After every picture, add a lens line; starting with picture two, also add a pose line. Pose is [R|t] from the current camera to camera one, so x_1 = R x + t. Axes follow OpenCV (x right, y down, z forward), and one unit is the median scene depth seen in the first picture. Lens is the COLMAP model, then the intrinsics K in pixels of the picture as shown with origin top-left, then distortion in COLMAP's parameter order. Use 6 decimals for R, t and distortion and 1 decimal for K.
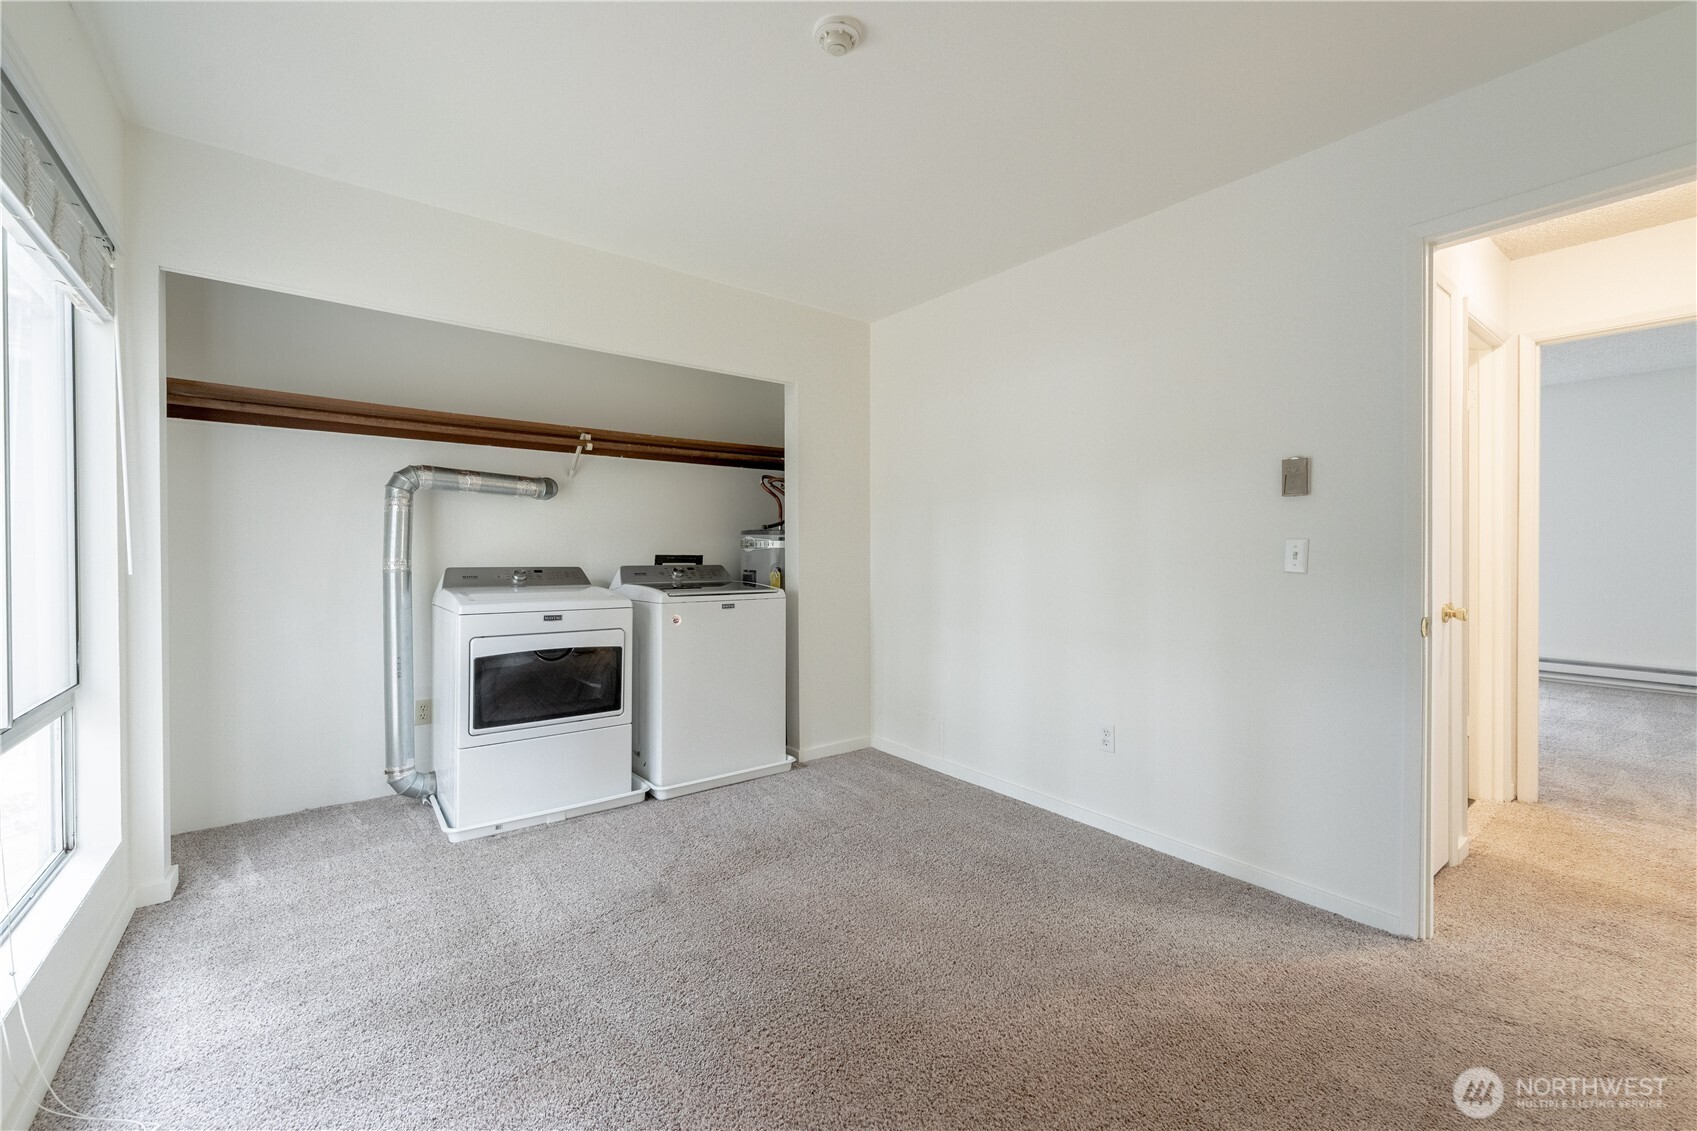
lens RADIAL K [[692.8, 0, 848.7], [0, 692.8, 559.9], [0, 0, 1]] dist [0.000566, -0.000516]
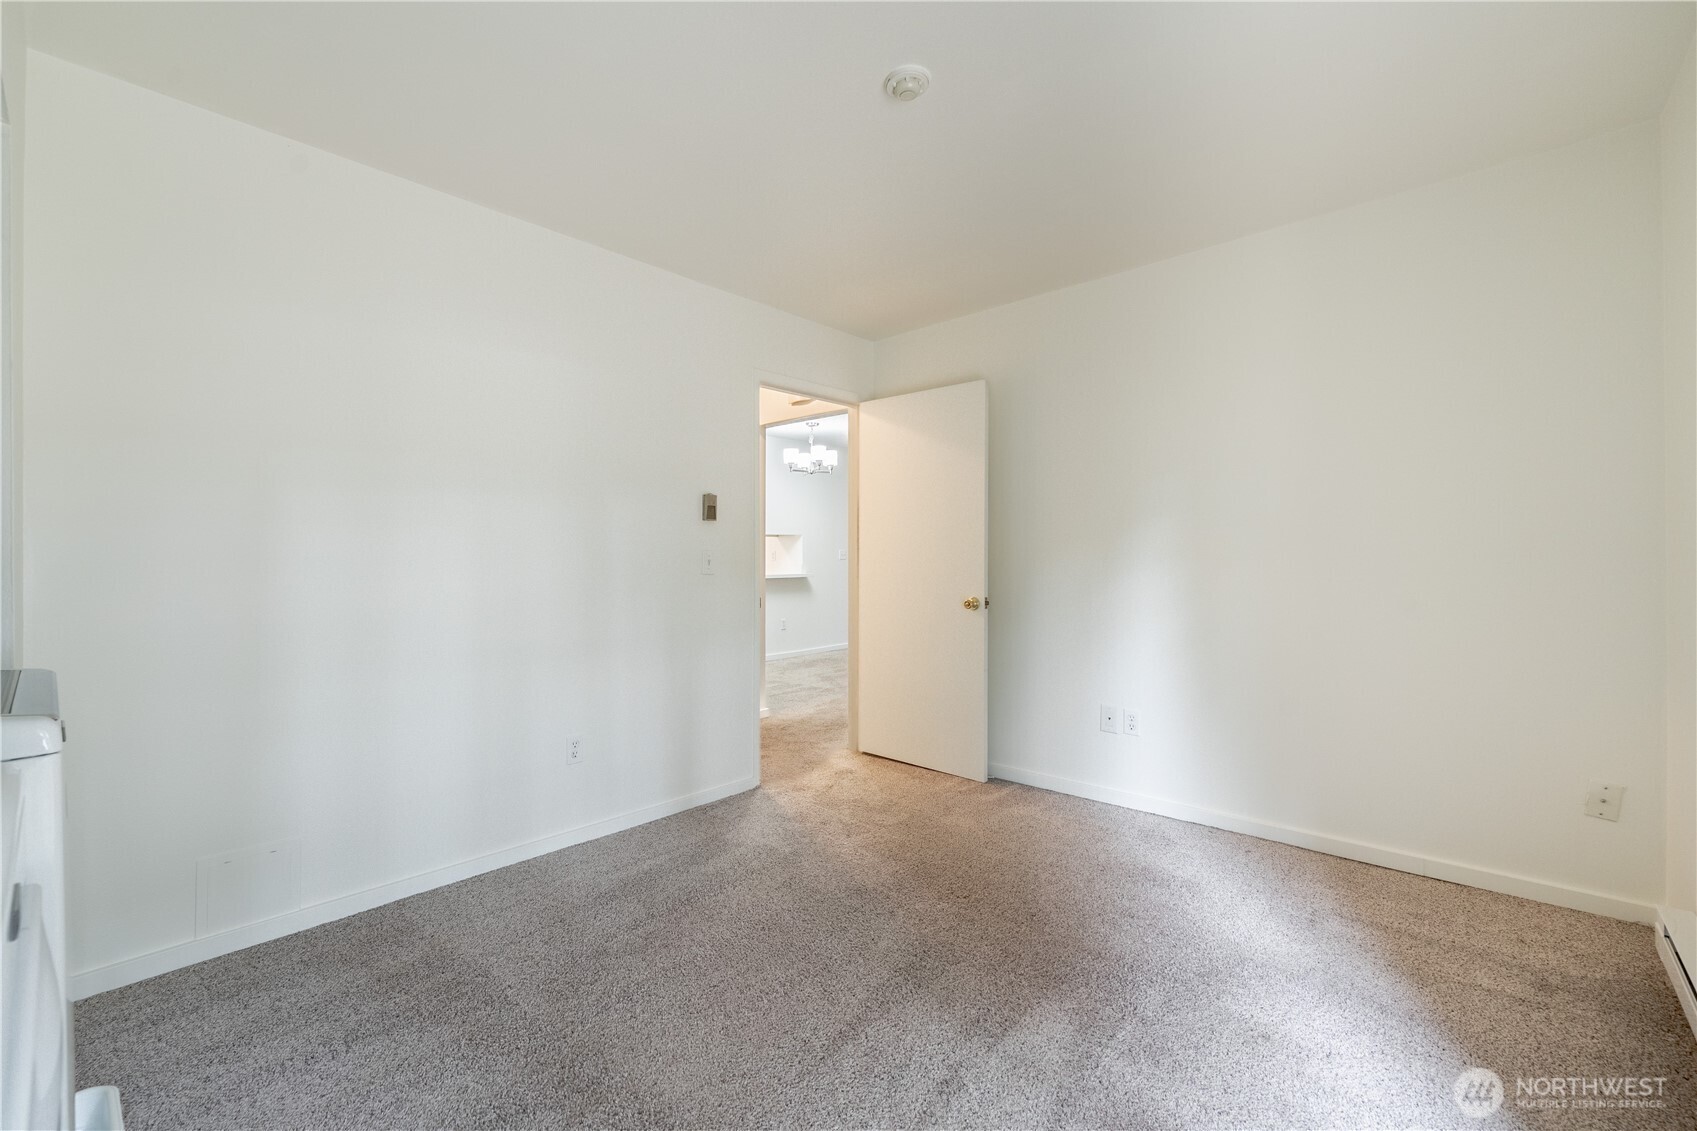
lens RADIAL K [[692.8, 0, 846.4], [0, 692.8, 560.7], [0, 0, 1]] dist [0.000566, -0.000516]
pose [[-0.172394, -0.012567, 0.984948, -0.747847], [0.008731, 0.999860, 0.014286, -0.025811], [-0.984989, 0.011062, -0.172260, 0.886760]]
